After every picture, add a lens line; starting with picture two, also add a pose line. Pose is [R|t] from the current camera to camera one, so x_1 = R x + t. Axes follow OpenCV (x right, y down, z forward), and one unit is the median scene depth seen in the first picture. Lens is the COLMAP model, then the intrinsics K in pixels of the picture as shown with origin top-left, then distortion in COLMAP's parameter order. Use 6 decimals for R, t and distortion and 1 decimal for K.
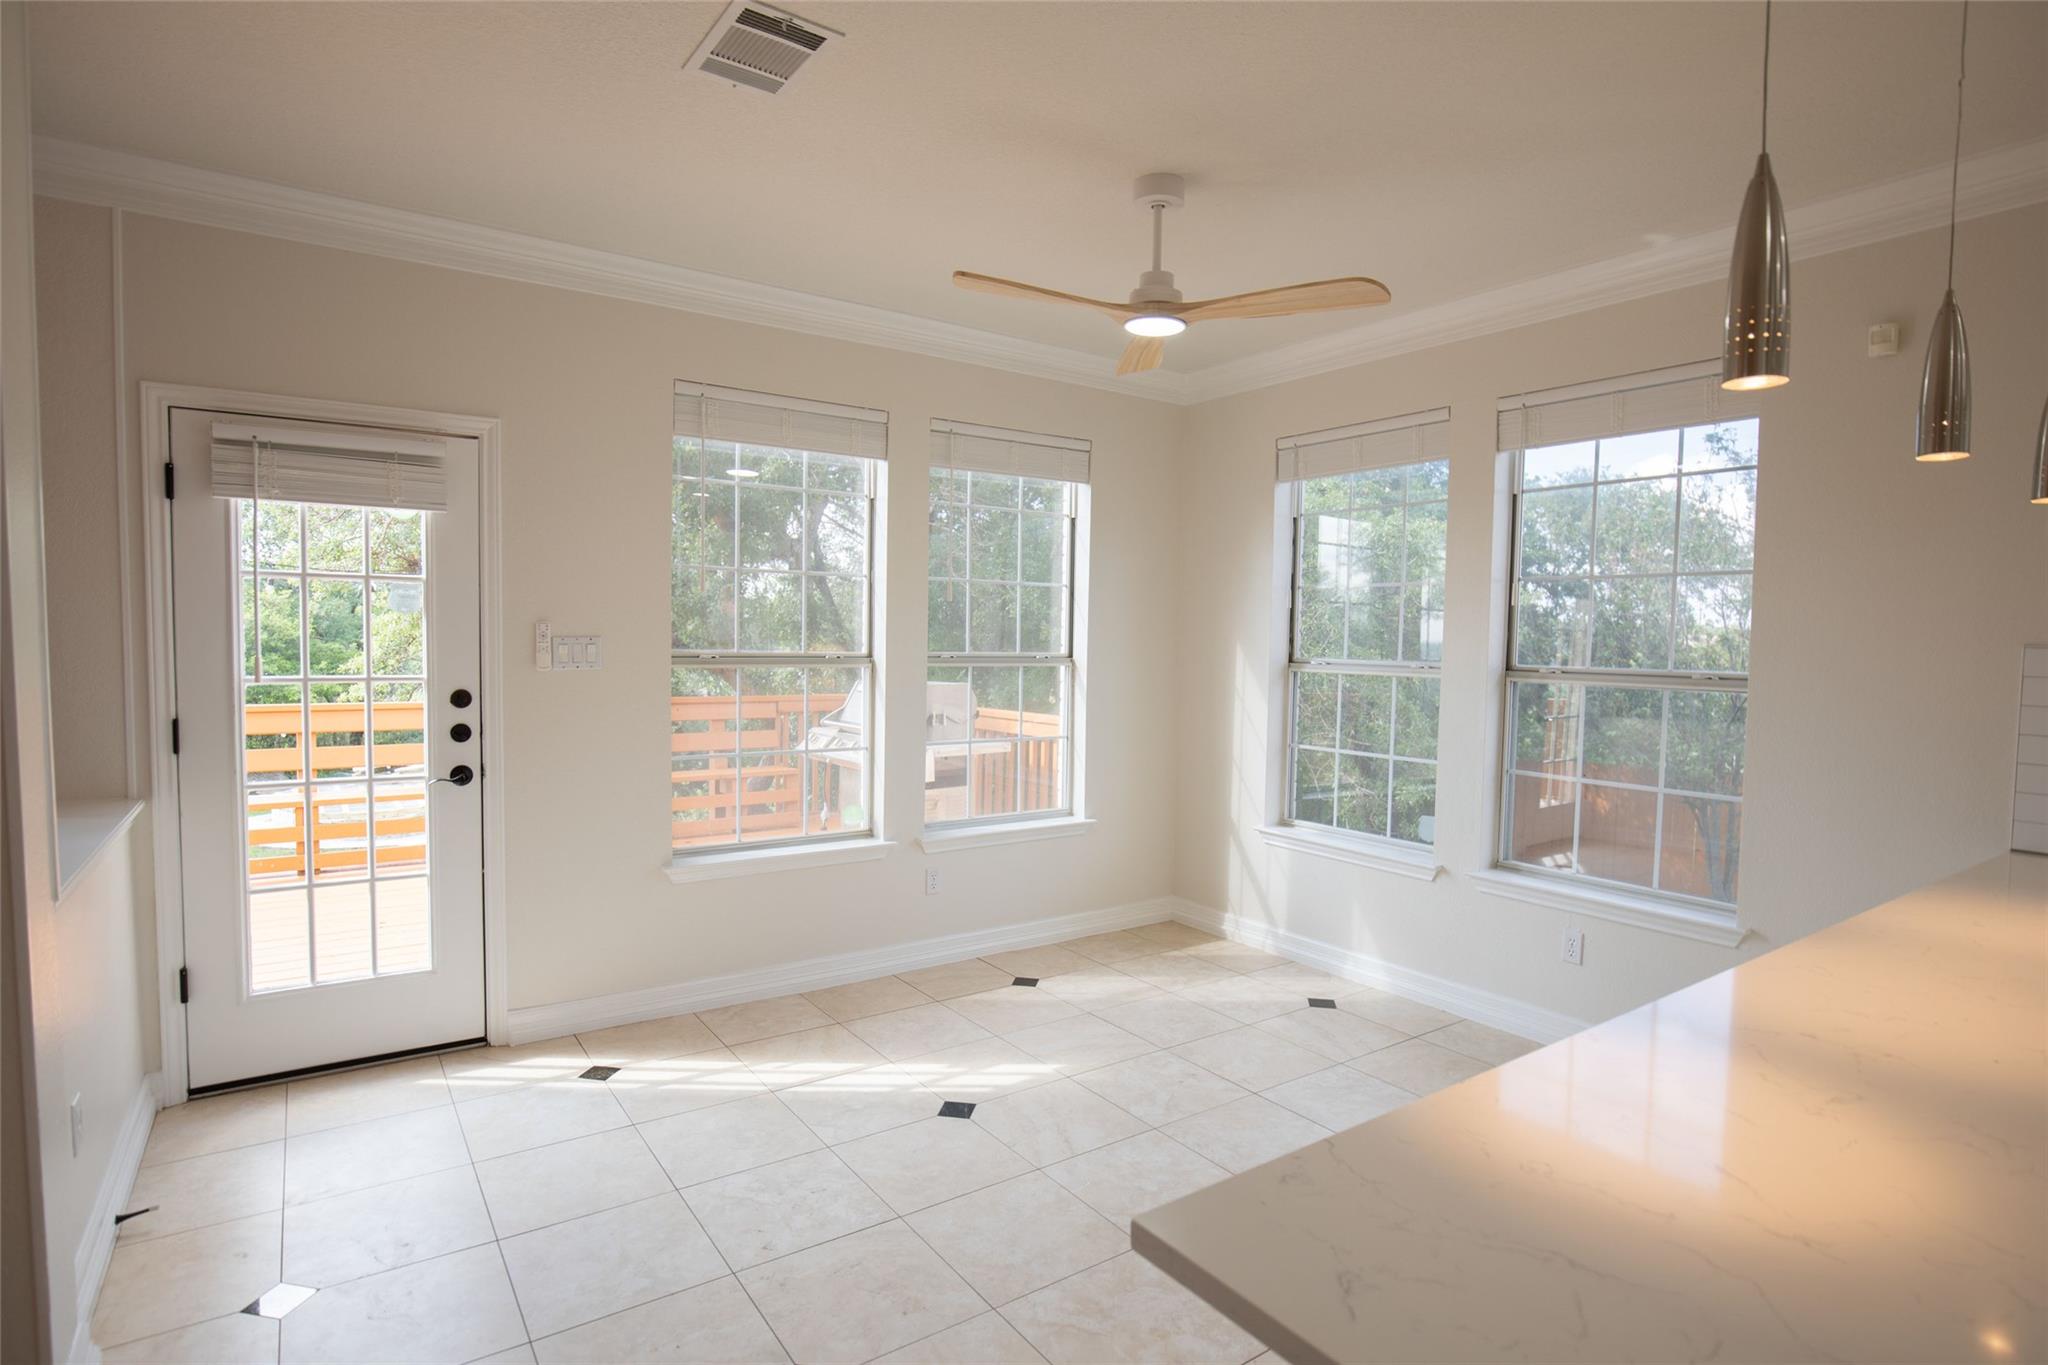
lens RADIAL K [[1037.9, 0, 1024.0], [0, 1037.9, 682.5], [0, 0, 1]] dist [-0.038985, 0.000873]
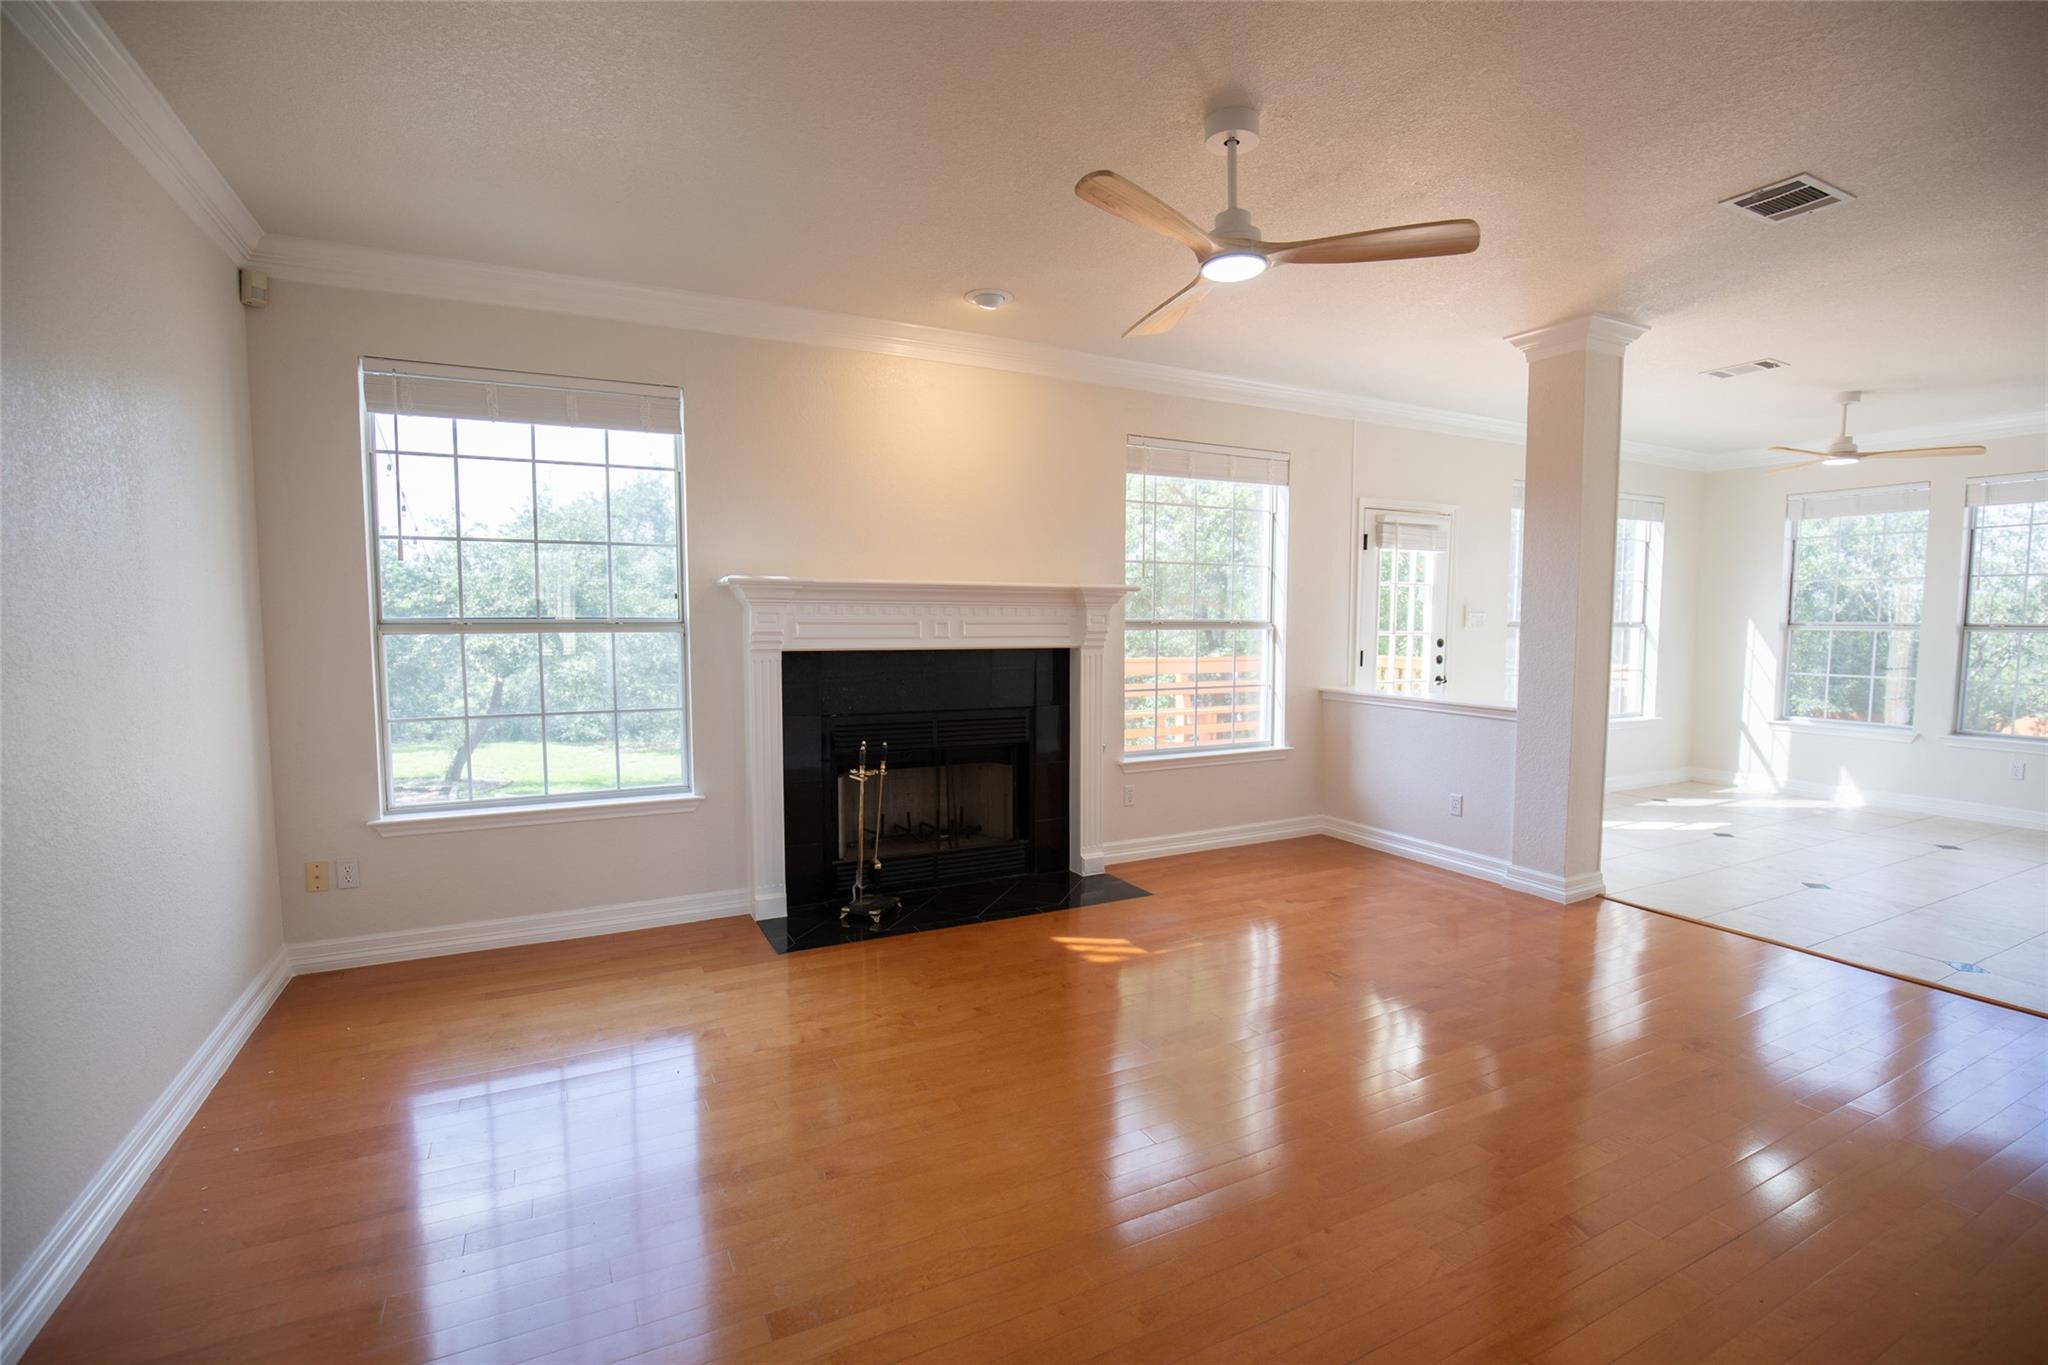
lens RADIAL K [[913.7, 0, 1024.0], [0, 913.7, 682.5], [0, 0, 1]] dist [-0.028079, 0.000611]
pose [[0.990767, -0.002211, -0.135555, -0.956537], [0.006063, 0.999589, 0.028008, 0.032731], [0.135437, -0.028571, 0.990374, -0.776550]]
